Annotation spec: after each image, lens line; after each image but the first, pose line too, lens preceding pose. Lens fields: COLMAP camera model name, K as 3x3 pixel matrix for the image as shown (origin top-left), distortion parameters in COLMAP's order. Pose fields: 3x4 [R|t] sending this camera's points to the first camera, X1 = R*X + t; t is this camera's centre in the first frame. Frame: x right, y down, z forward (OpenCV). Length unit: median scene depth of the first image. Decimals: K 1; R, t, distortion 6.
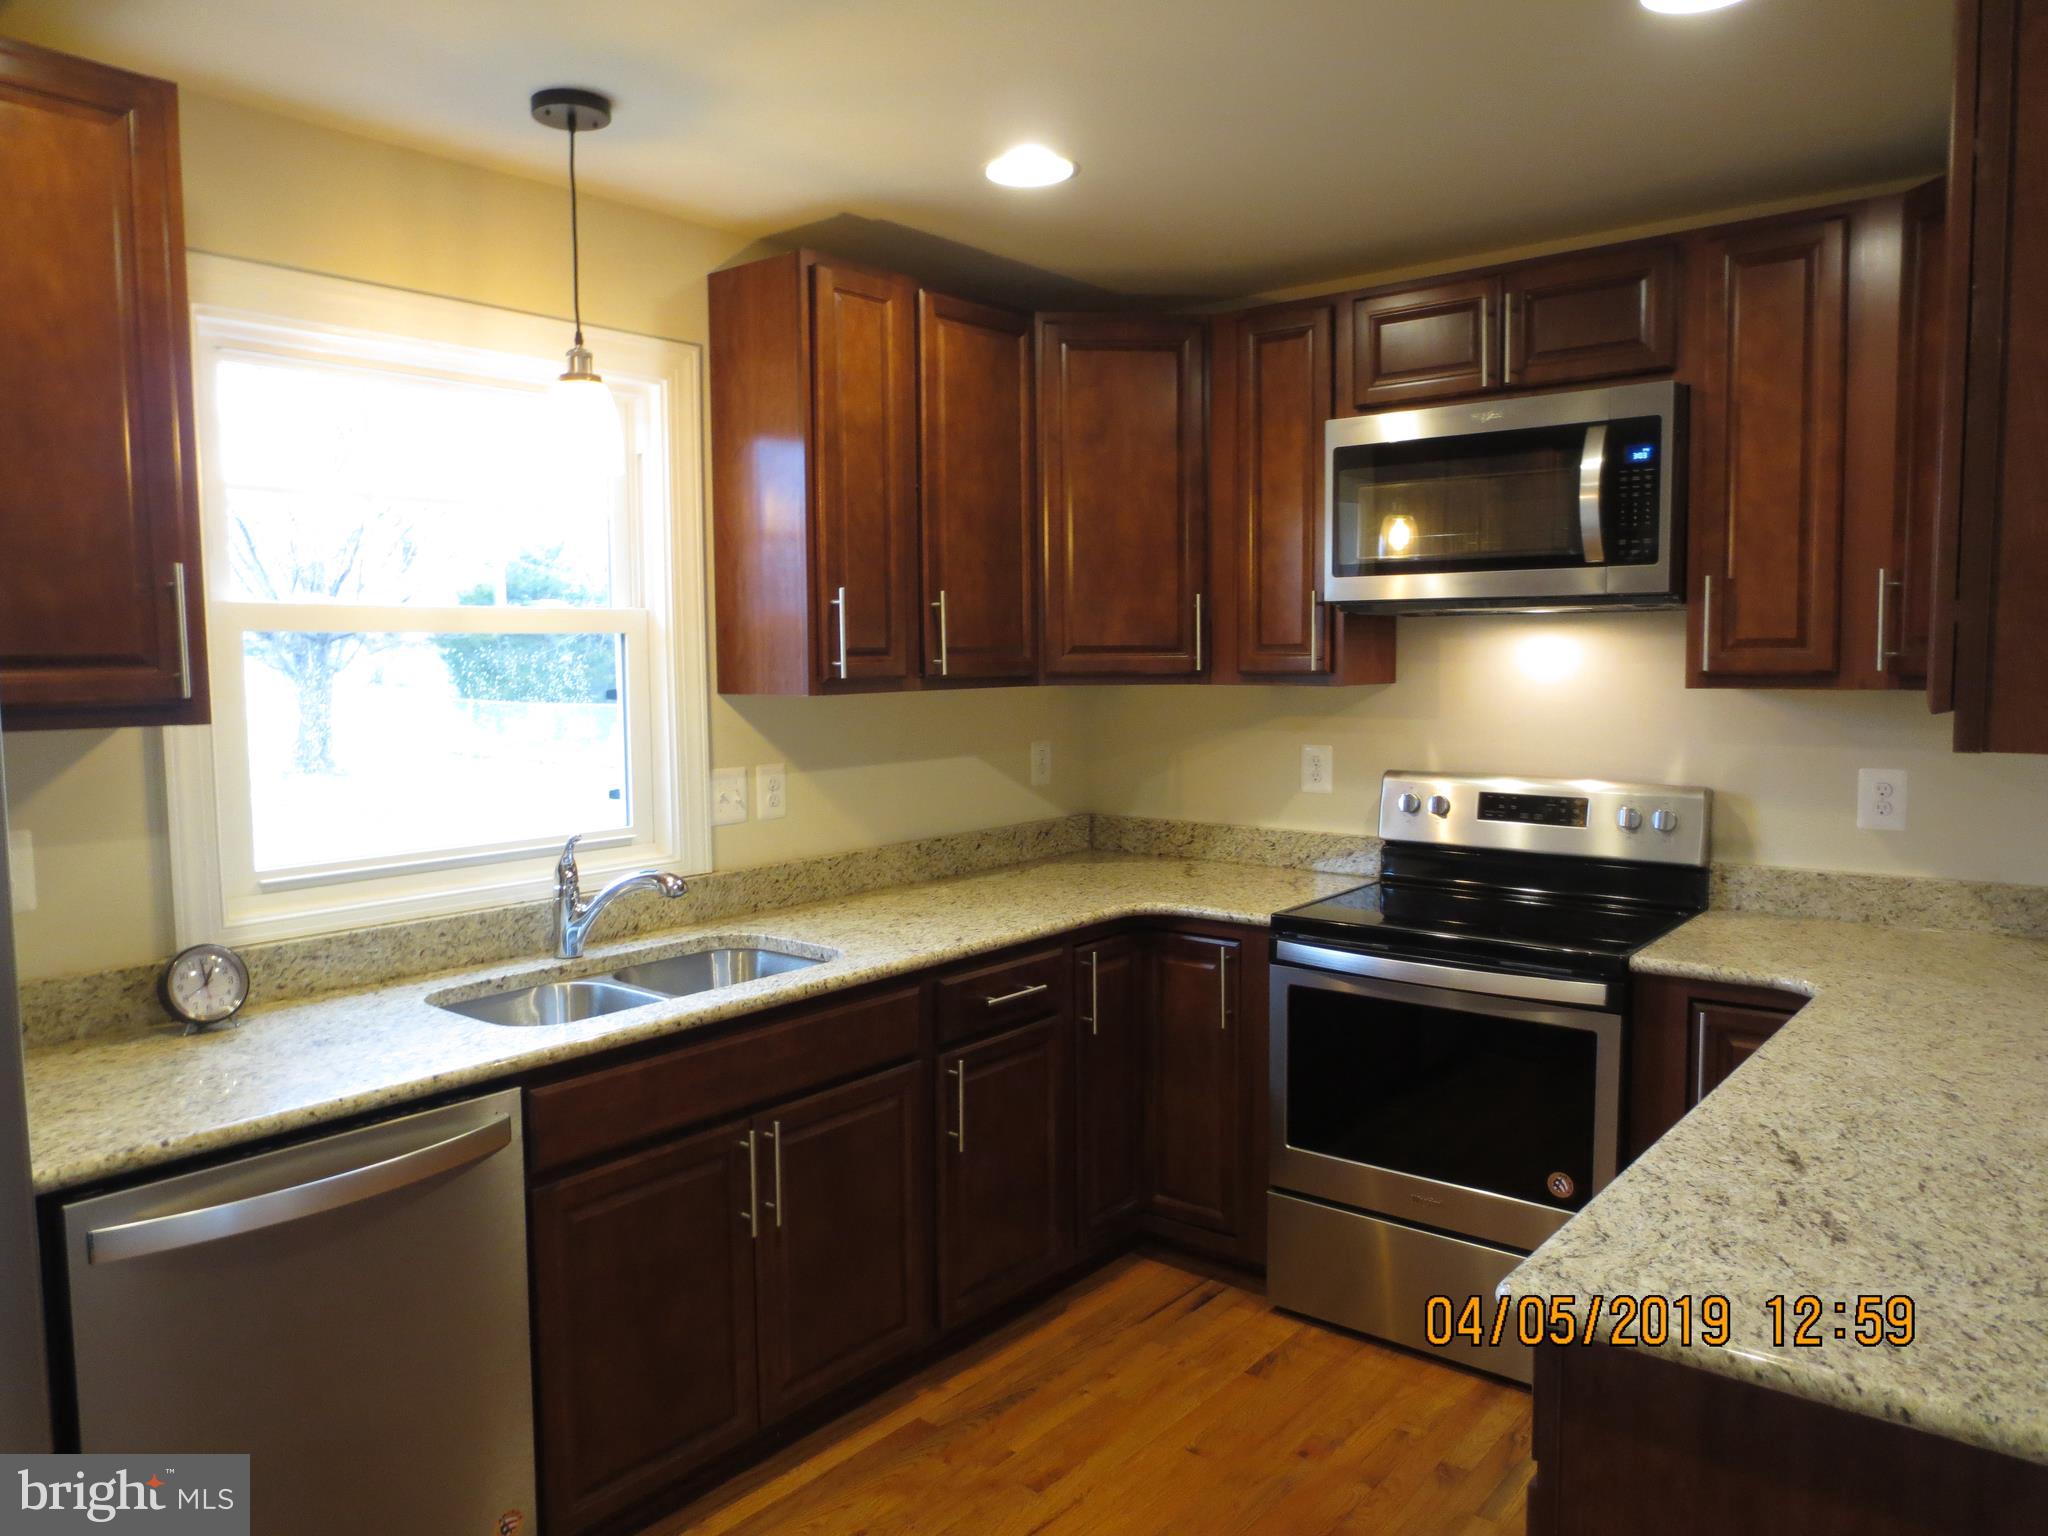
lens RADIAL K [[1445.1, 0, 1019.6], [0, 1445.1, 761.5], [0, 0, 1]] dist [-0.038628, 0.019196]
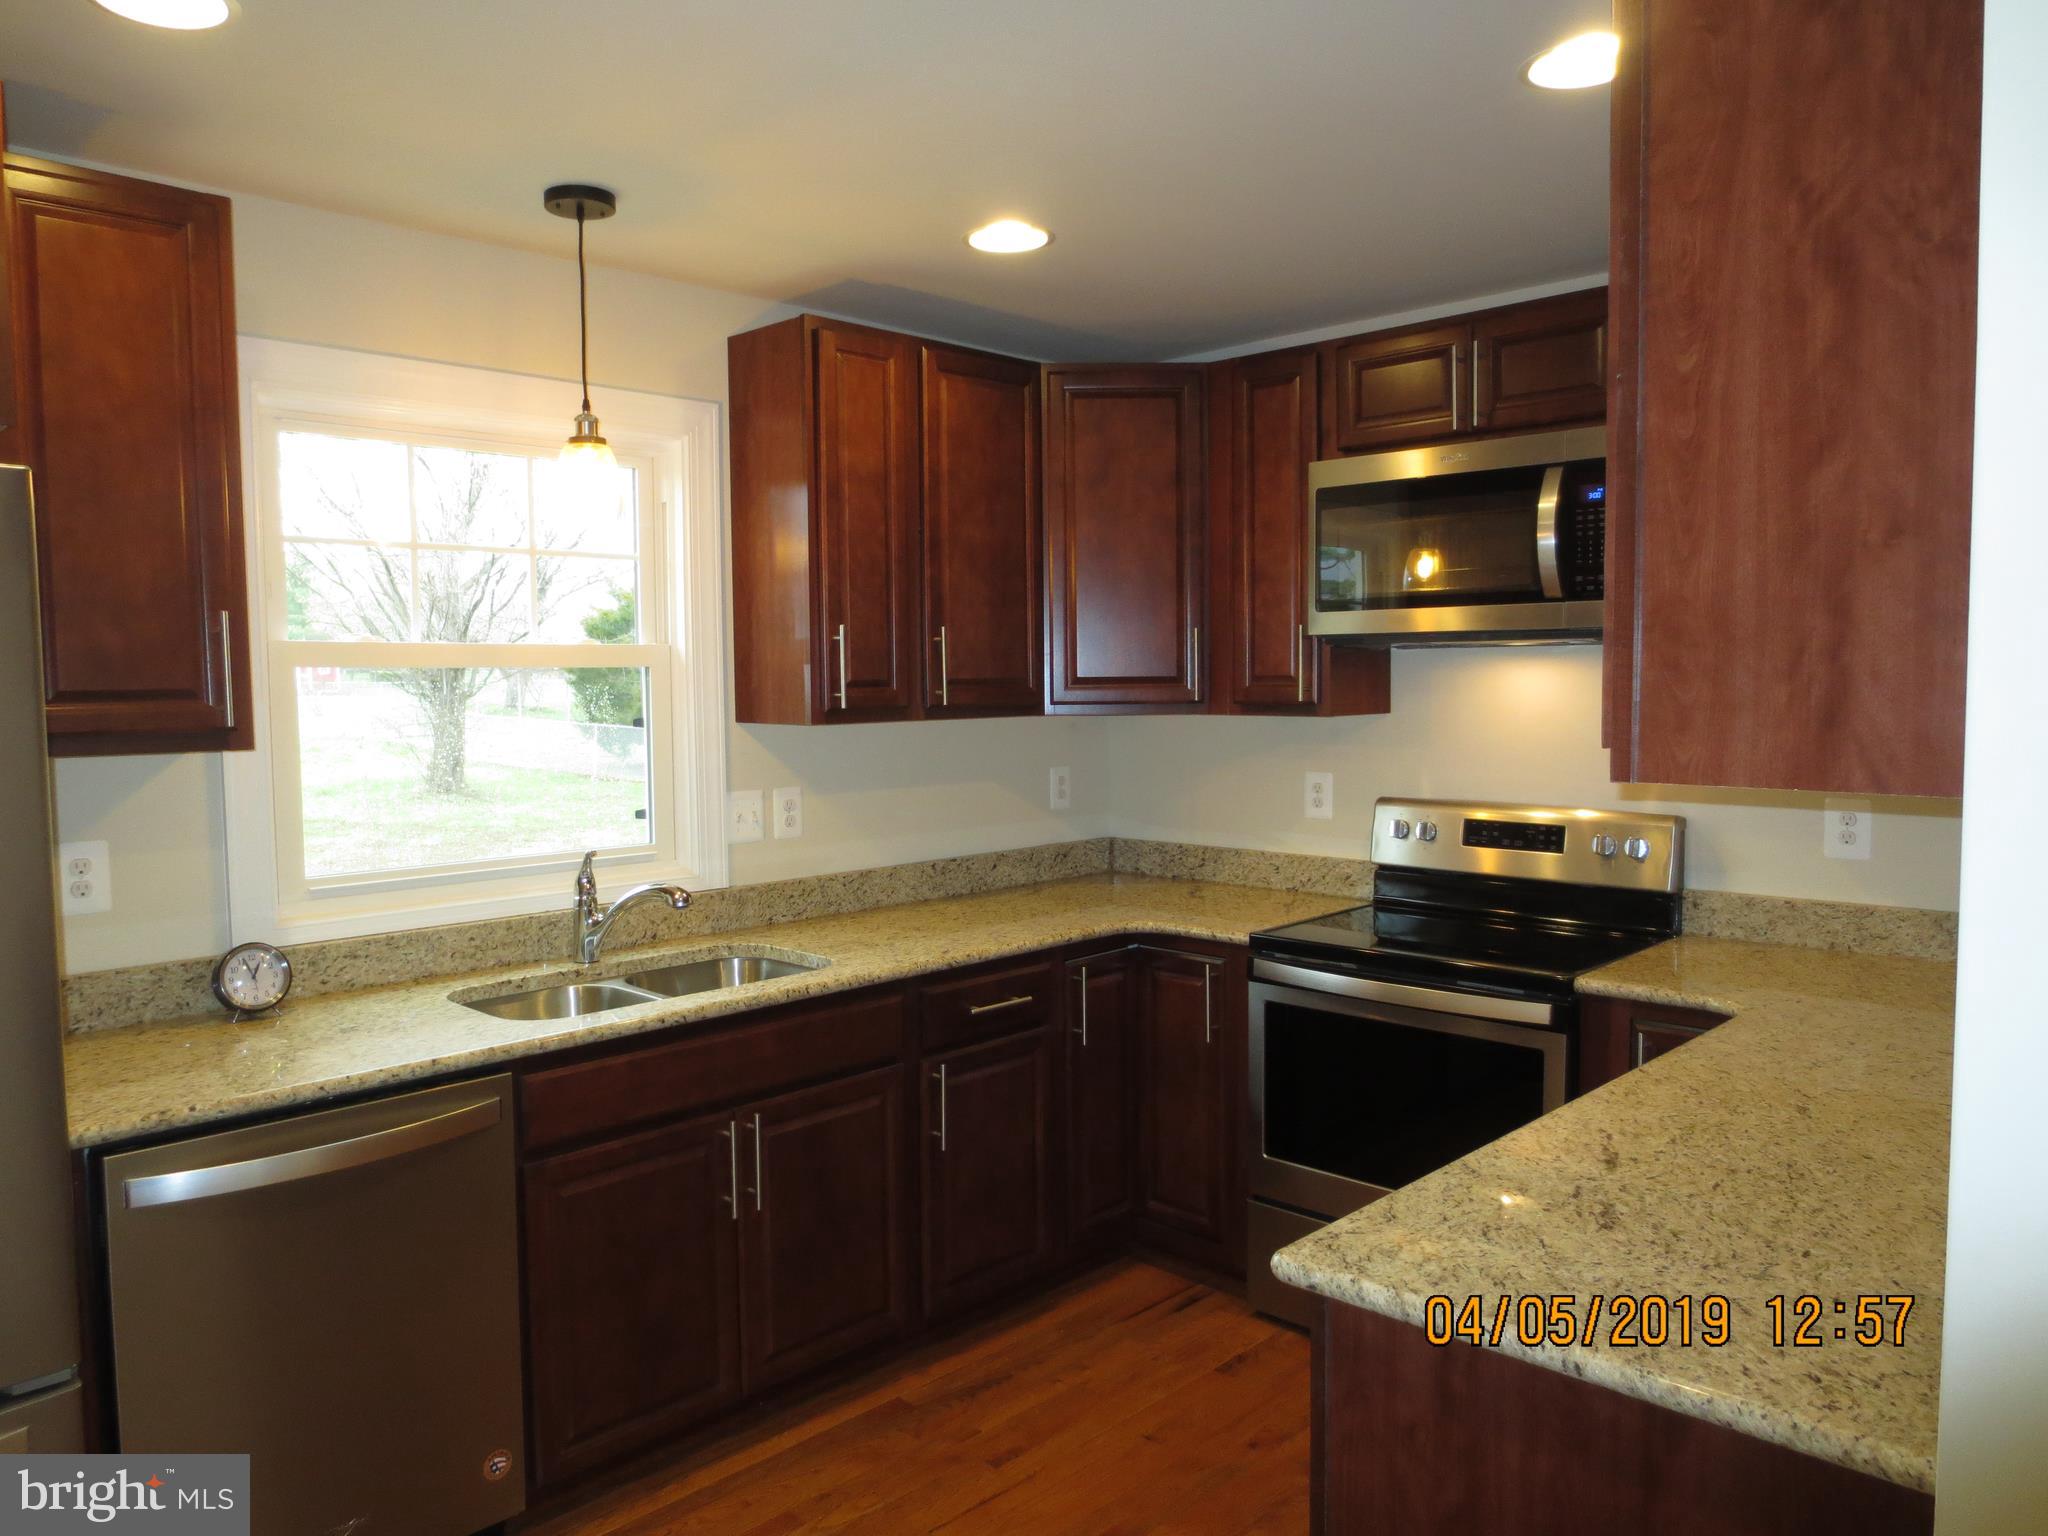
lens RADIAL K [[1445.1, 0, 1018.3], [0, 1445.1, 763.5], [0, 0, 1]] dist [-0.038628, 0.019196]
pose [[0.996361, 0.004850, -0.085095, 0.104726], [-0.006210, 0.999857, -0.015724, -0.000381], [0.085006, 0.016195, 0.996249, -0.067821]]
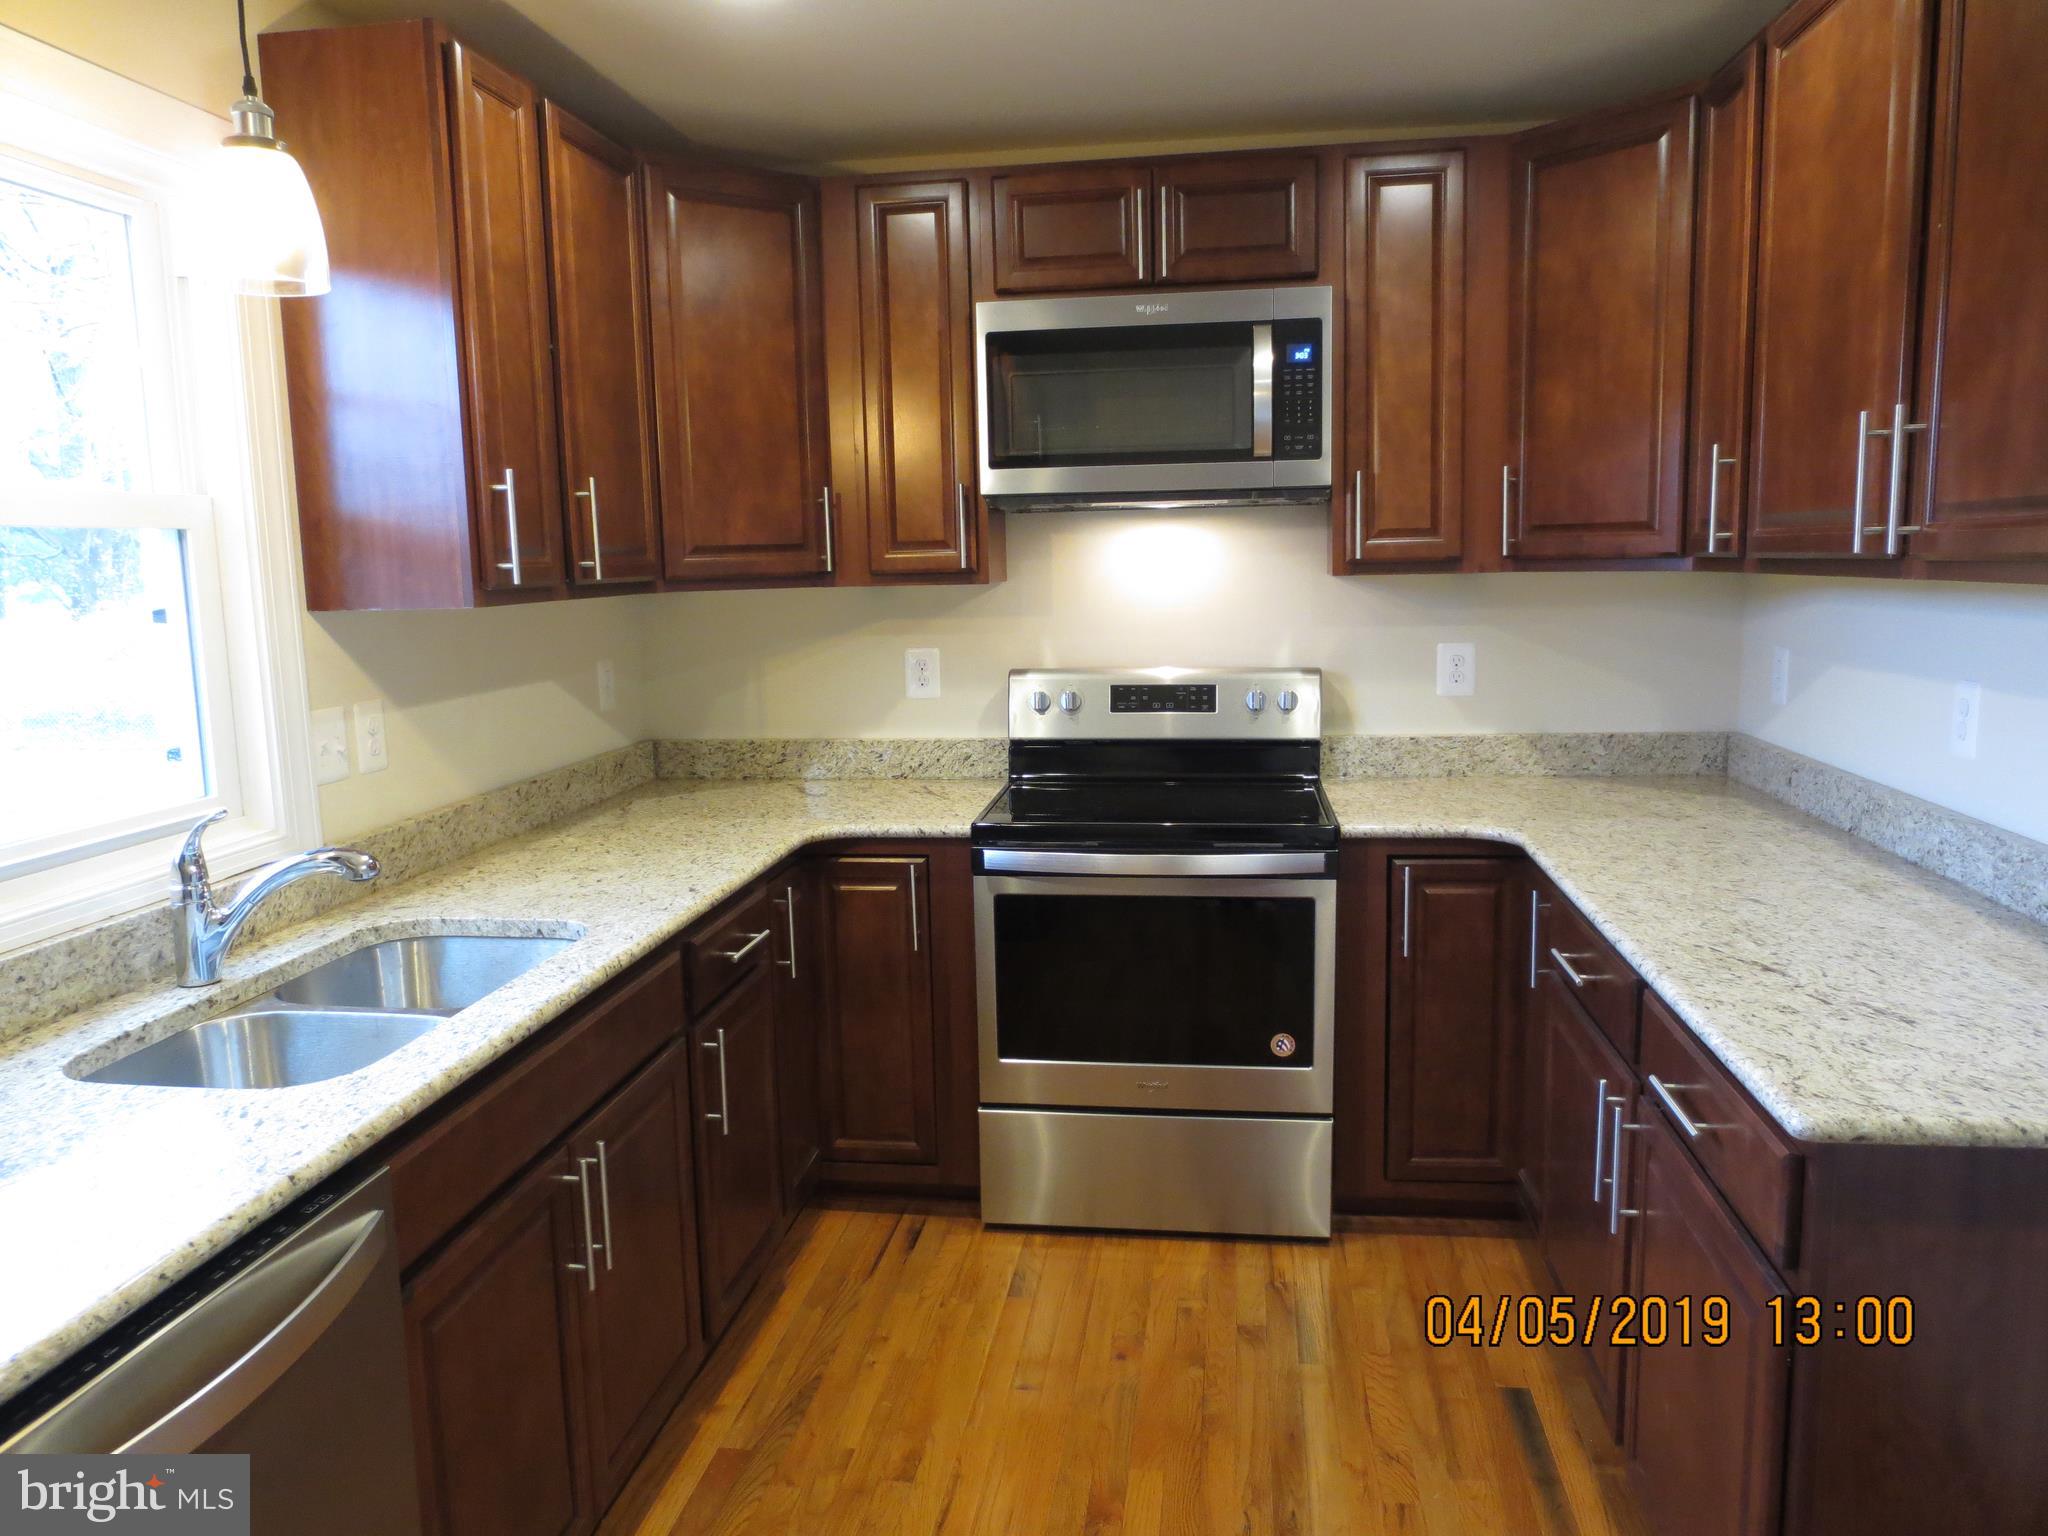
lens RADIAL K [[1445.1, 0, 1028.0], [0, 1445.1, 764.2], [0, 0, 1]] dist [-0.038628, 0.019196]
pose [[0.855192, -0.084591, 0.511362, -0.306328], [0.054901, 0.995826, 0.072917, -0.001320], [-0.515396, -0.034284, 0.856266, 0.180737]]
